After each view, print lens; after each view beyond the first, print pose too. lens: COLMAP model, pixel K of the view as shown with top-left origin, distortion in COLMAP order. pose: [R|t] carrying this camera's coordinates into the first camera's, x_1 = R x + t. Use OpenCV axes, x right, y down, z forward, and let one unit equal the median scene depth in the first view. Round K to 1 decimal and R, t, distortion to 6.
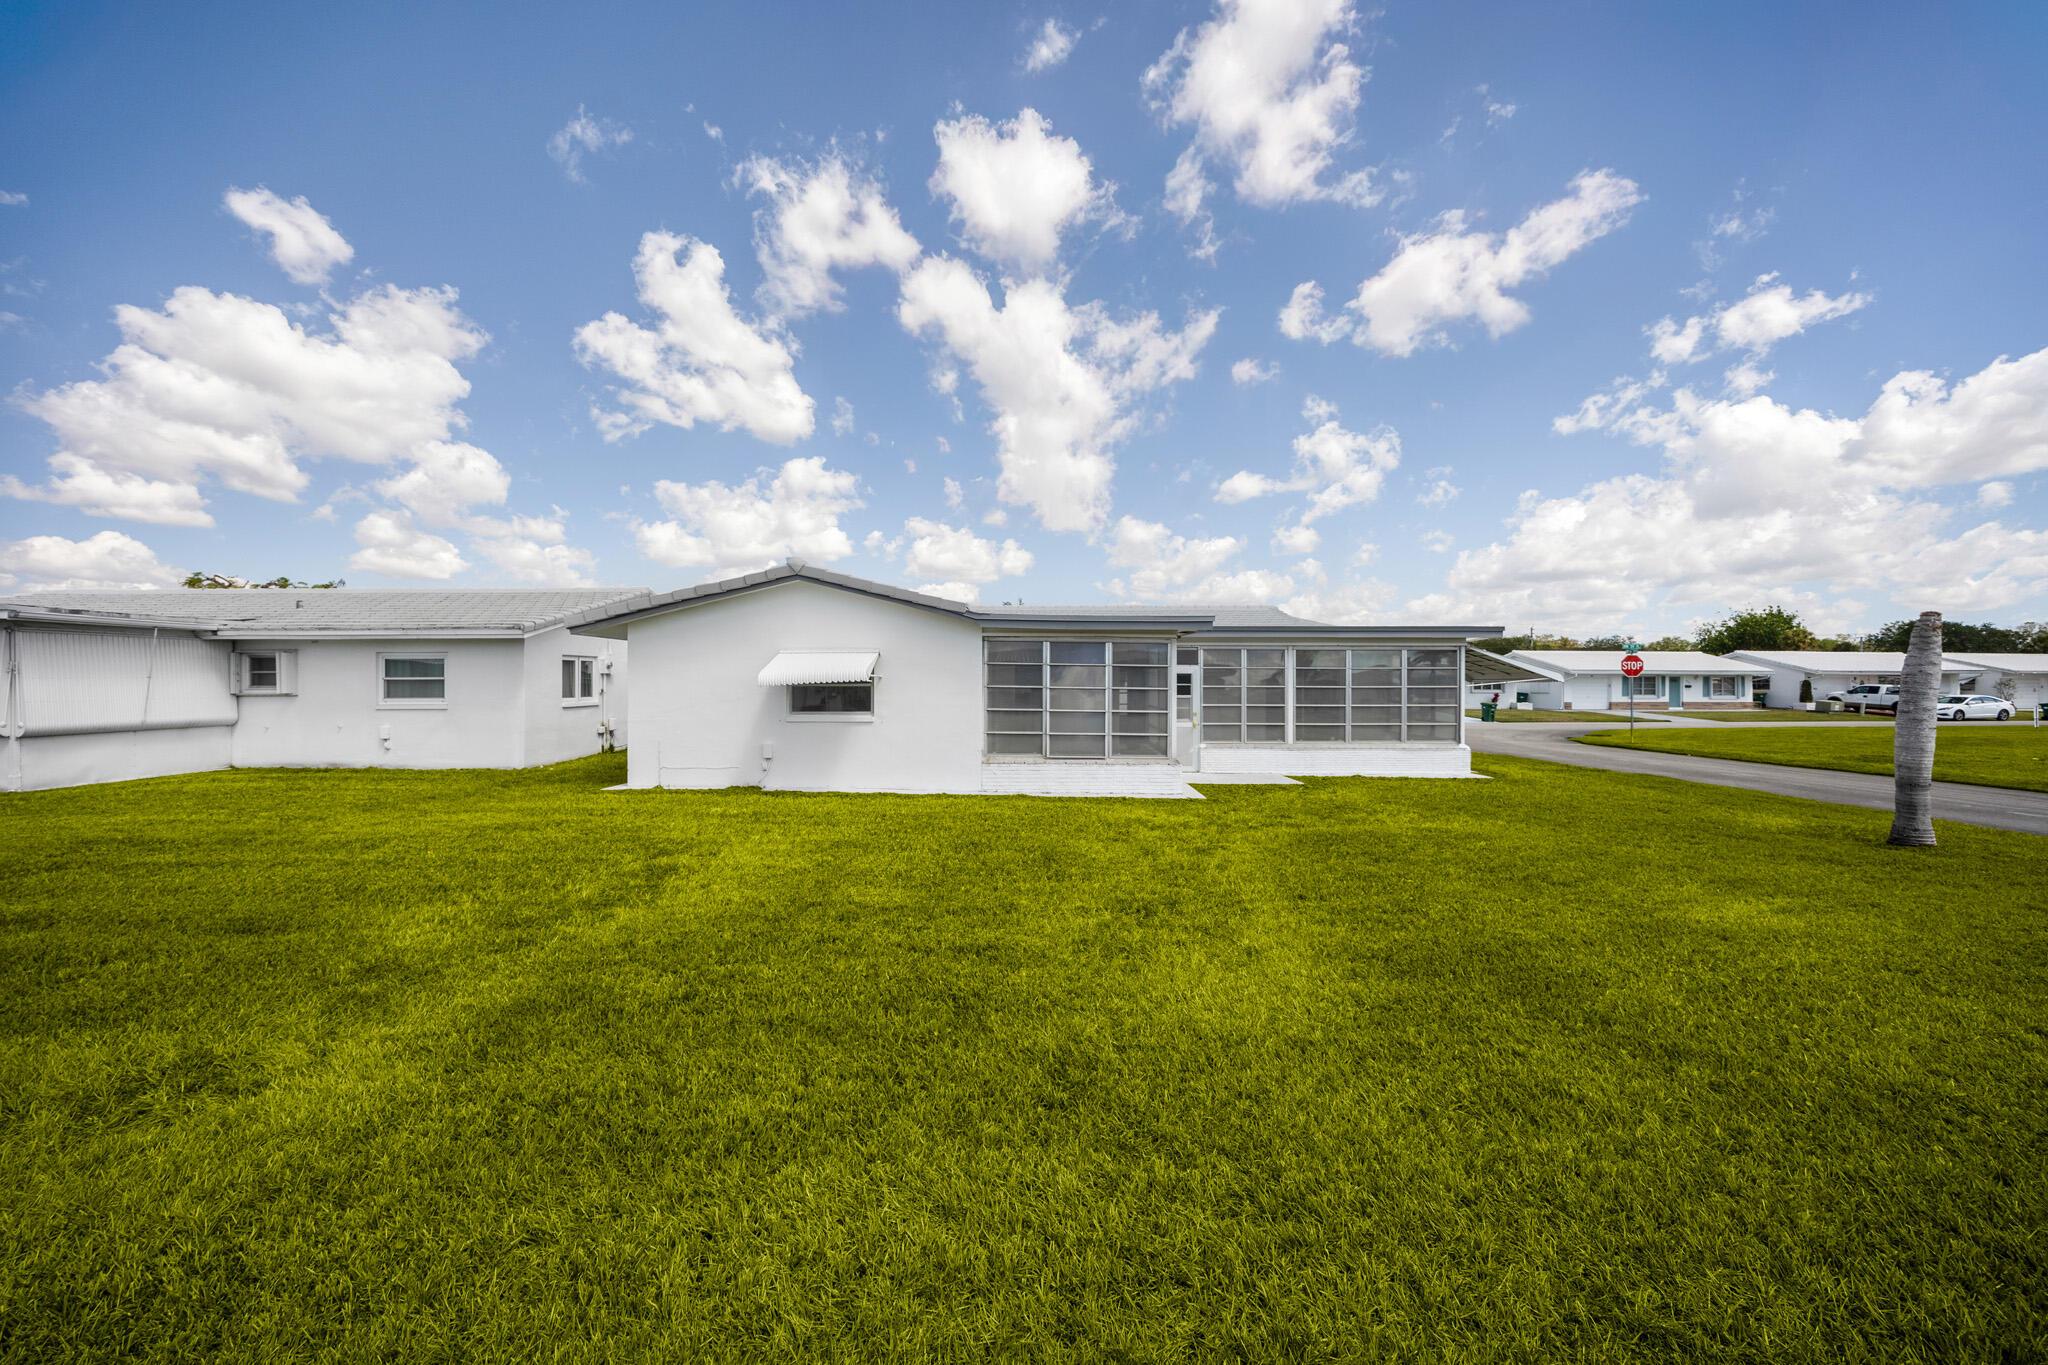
lens RADIAL K [[796.2, 0, 1024.0], [0, 796.2, 681.5], [0, 0, 1]] dist [0.001468, 0.000090]
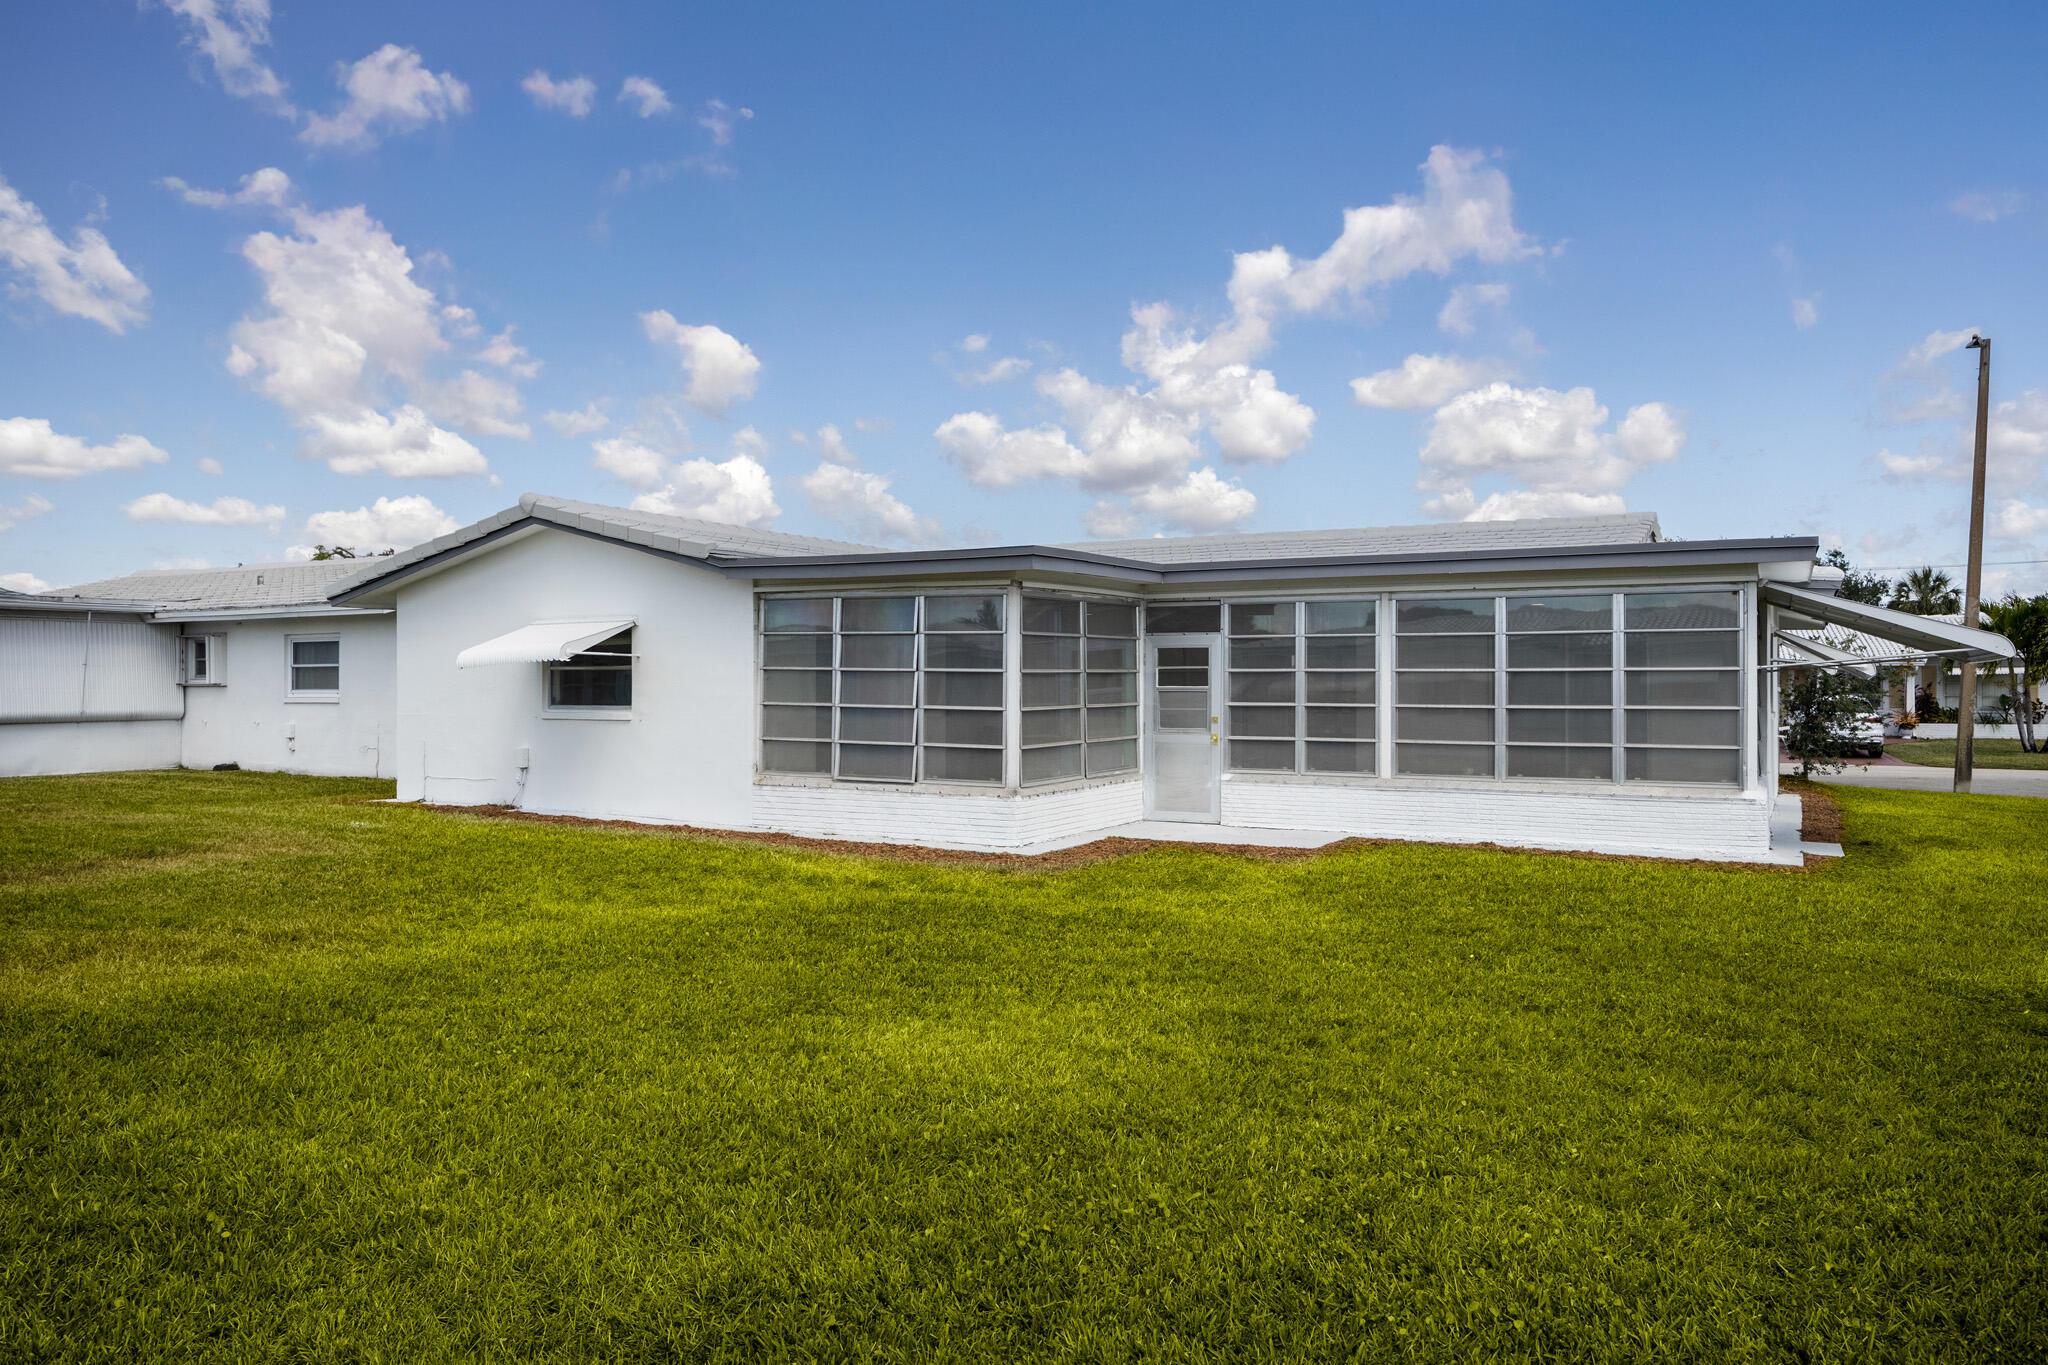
lens RADIAL K [[1481.5, 0, 1024.3], [0, 1481.5, 679.9], [0, 0, 1]] dist [-0.003545, -0.001114]
pose [[0.870726, -0.001718, -0.491765, 0.633011], [0.000620, 0.999997, -0.002397, 0.015631], [0.491768, 0.001782, 0.870725, 0.029630]]
